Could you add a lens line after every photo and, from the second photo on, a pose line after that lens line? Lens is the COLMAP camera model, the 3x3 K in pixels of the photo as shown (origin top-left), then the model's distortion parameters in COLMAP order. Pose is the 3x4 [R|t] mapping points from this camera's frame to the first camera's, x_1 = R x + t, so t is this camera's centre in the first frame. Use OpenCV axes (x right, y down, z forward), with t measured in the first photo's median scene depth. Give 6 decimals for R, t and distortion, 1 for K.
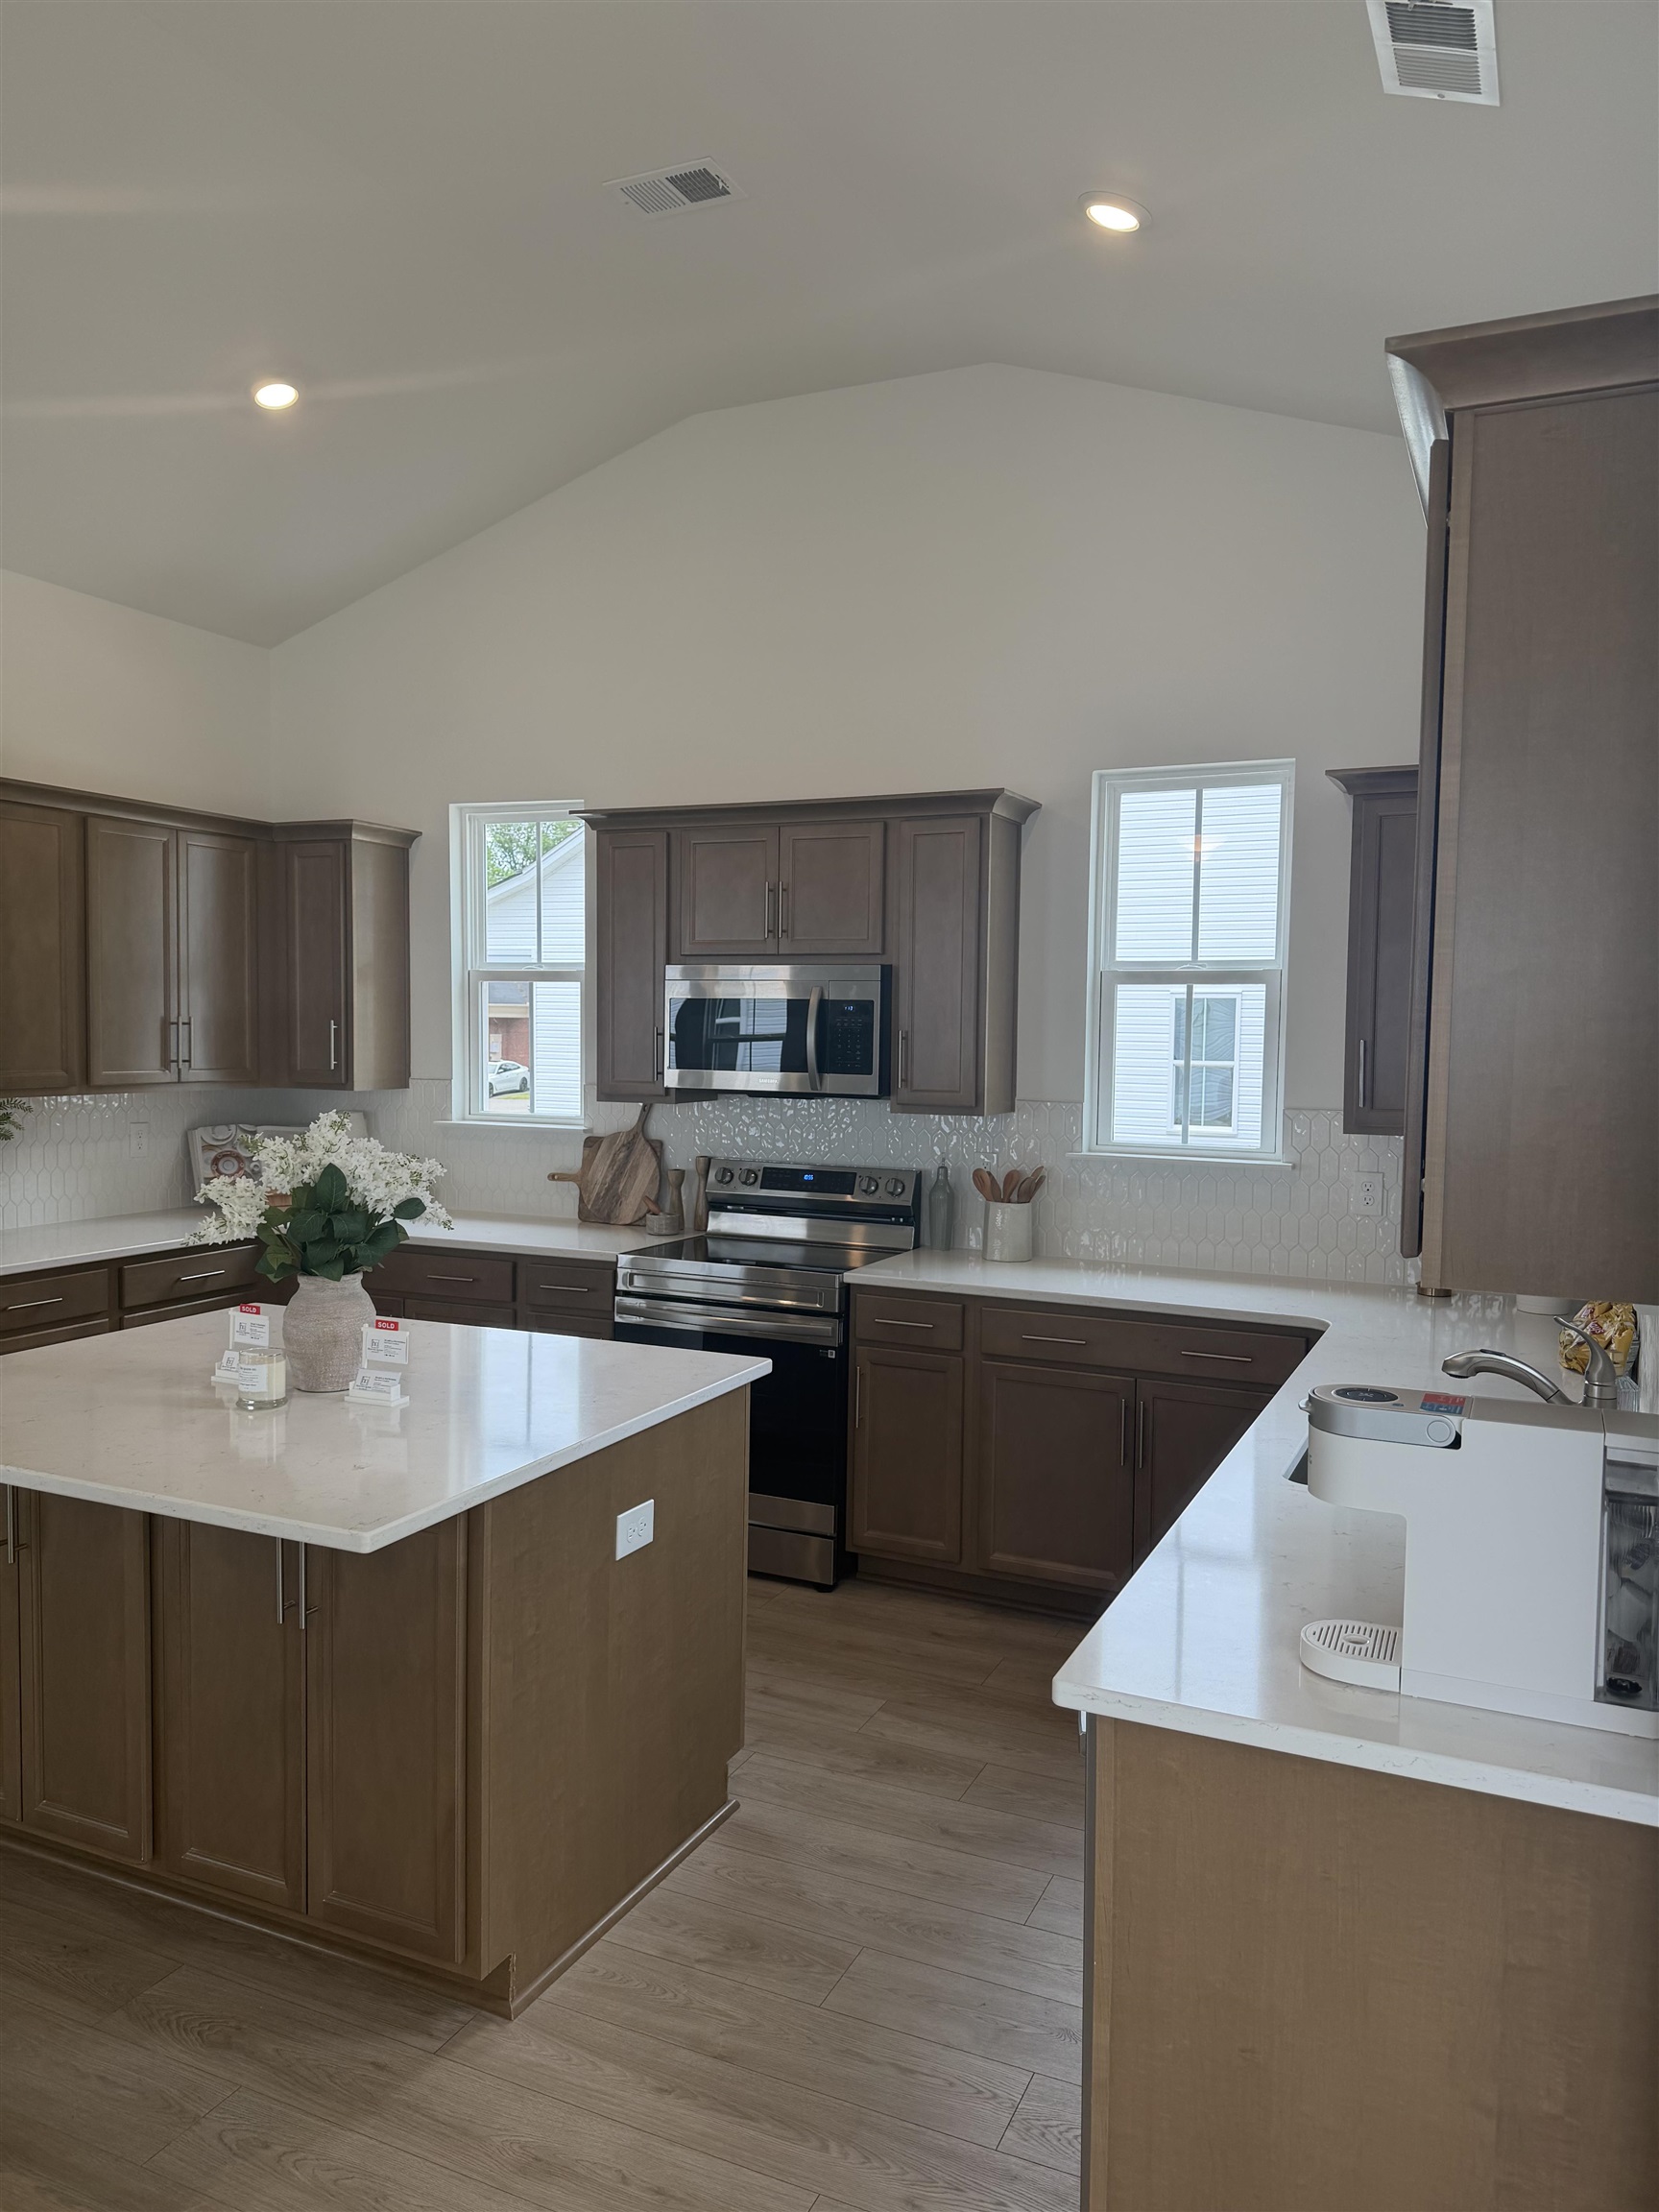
lens RADIAL K [[1410.0, 0, 829.5], [0, 1410.0, 1106.0], [0, 0, 1]] dist [0.005673, -0.000164]
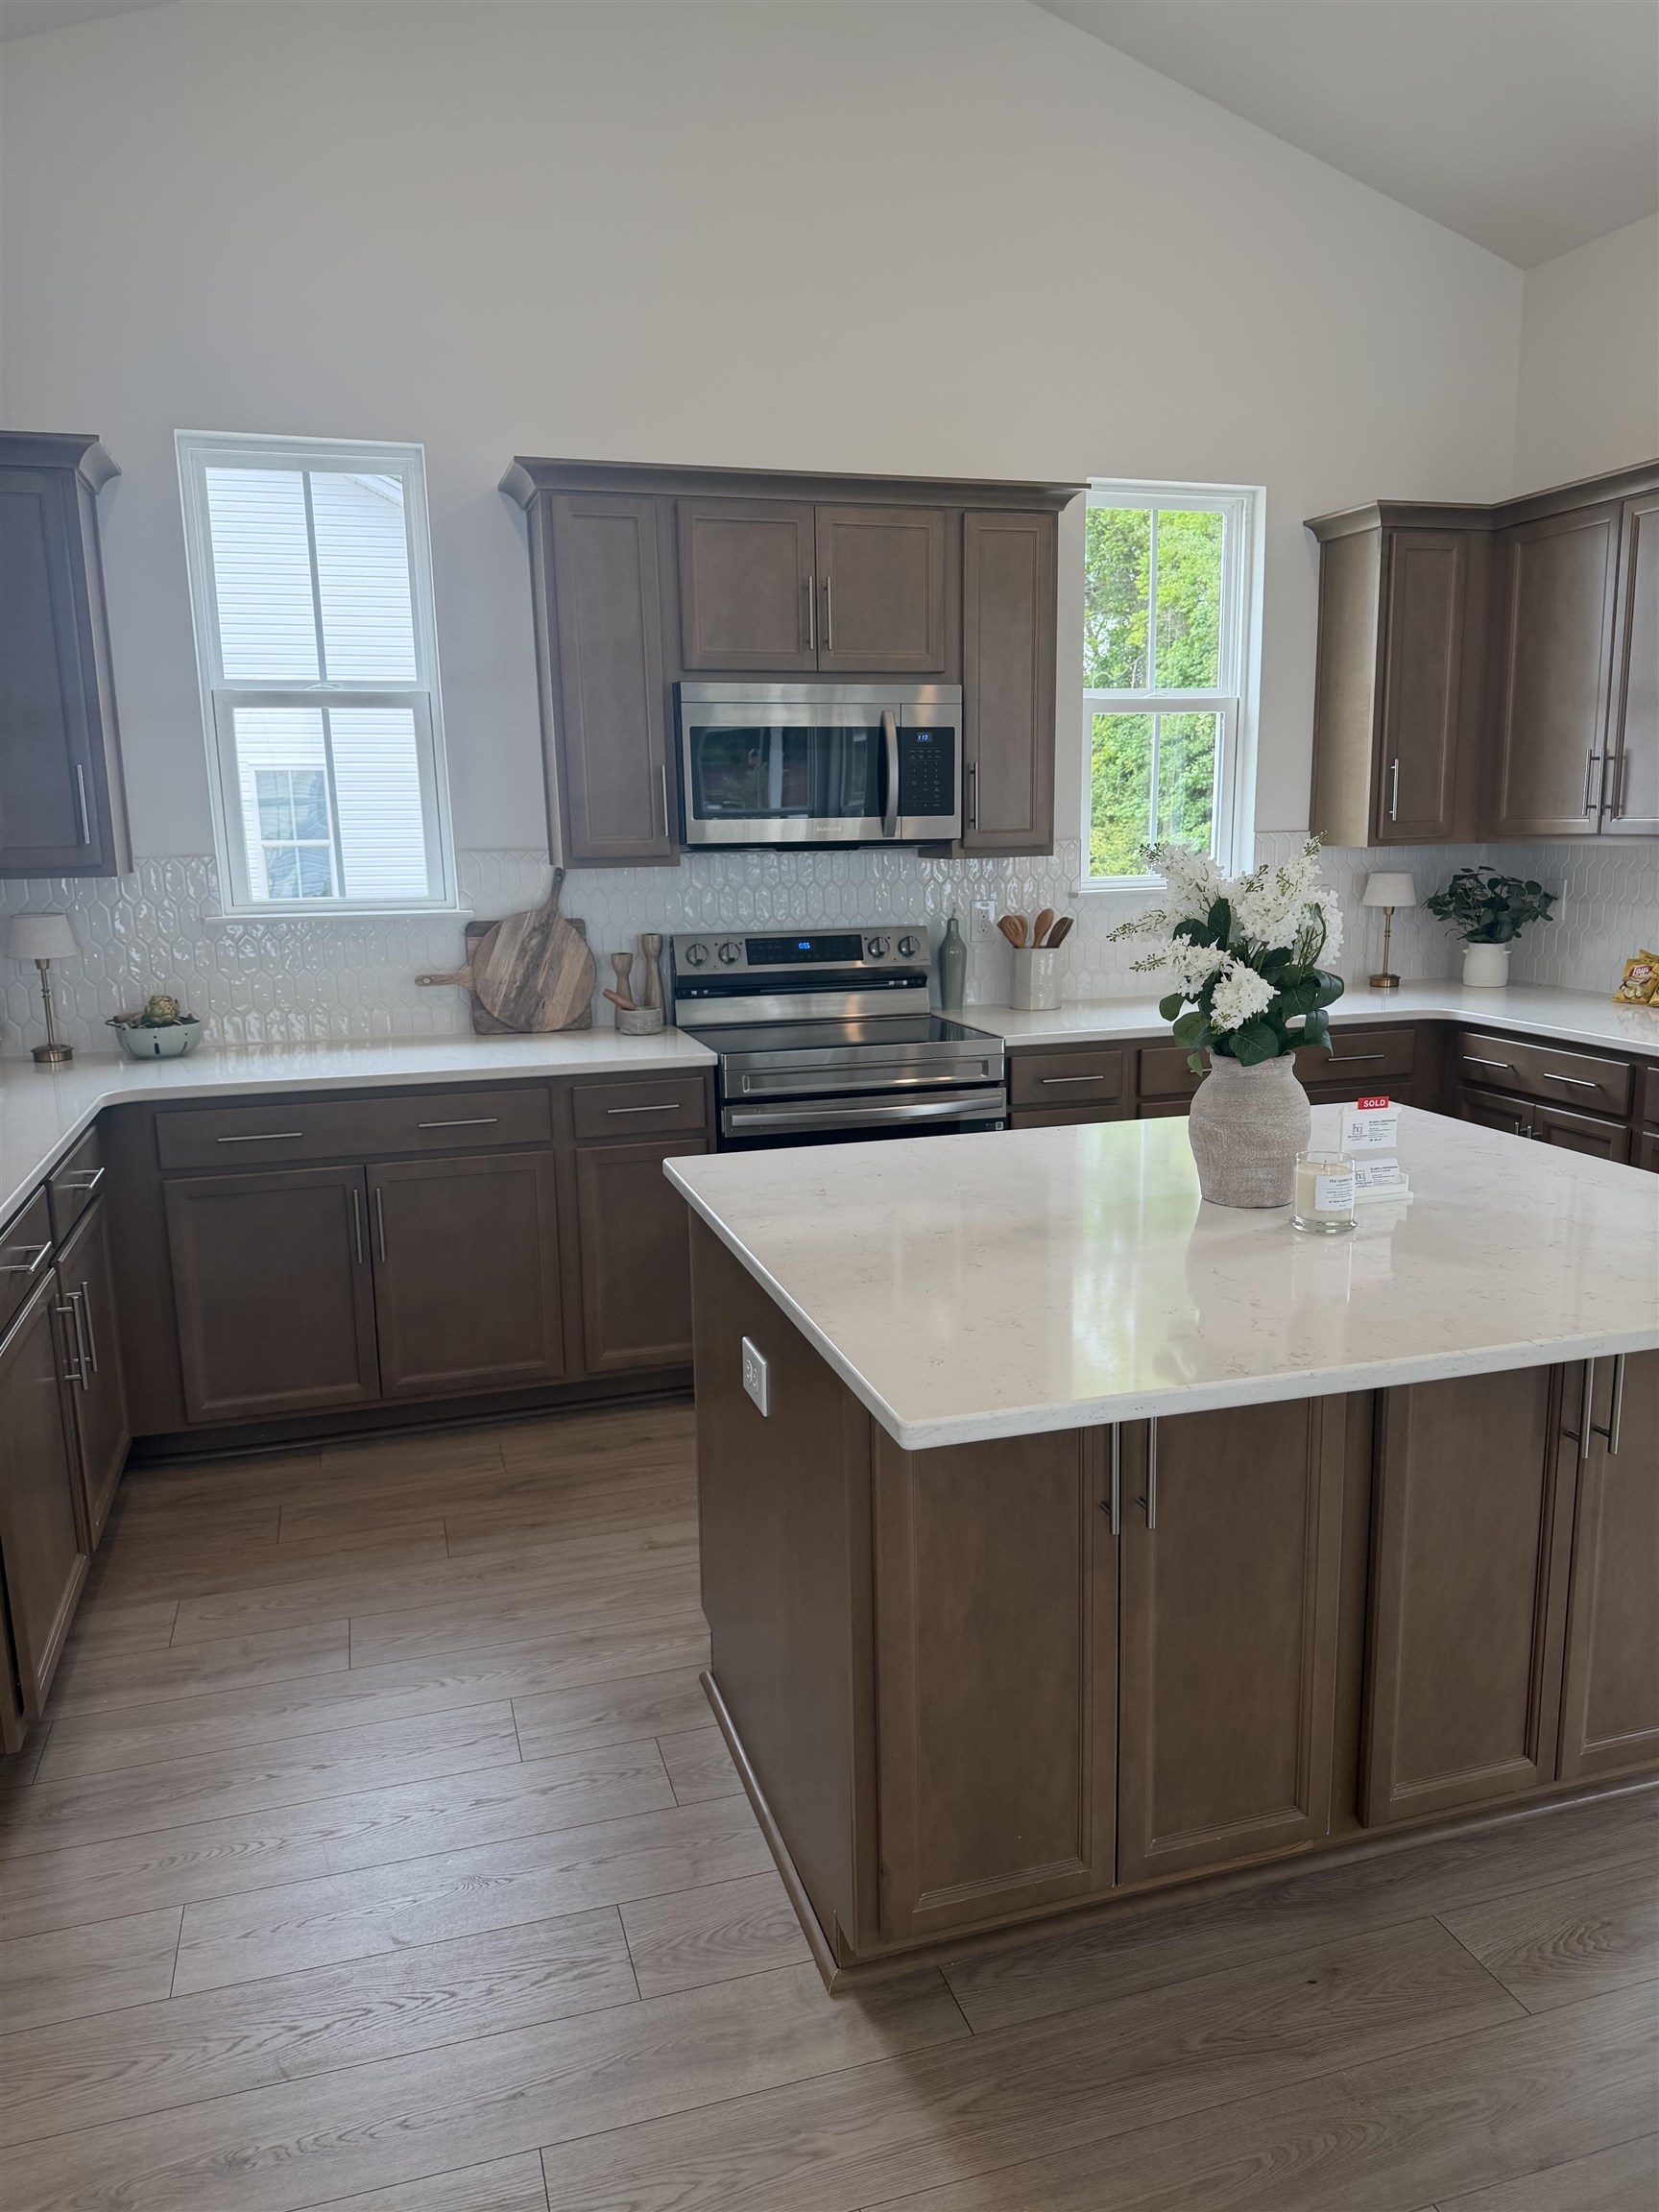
lens RADIAL K [[1543.4, 0, 829.5], [0, 1543.4, 1106.0], [0, 0, 1]] dist [-0.016529, -0.001329]
pose [[0.778324, -0.158348, 0.607567, -0.543470], [0.055202, 0.981186, 0.185006, -0.023018], [-0.625431, -0.110456, 0.772422, 0.254465]]
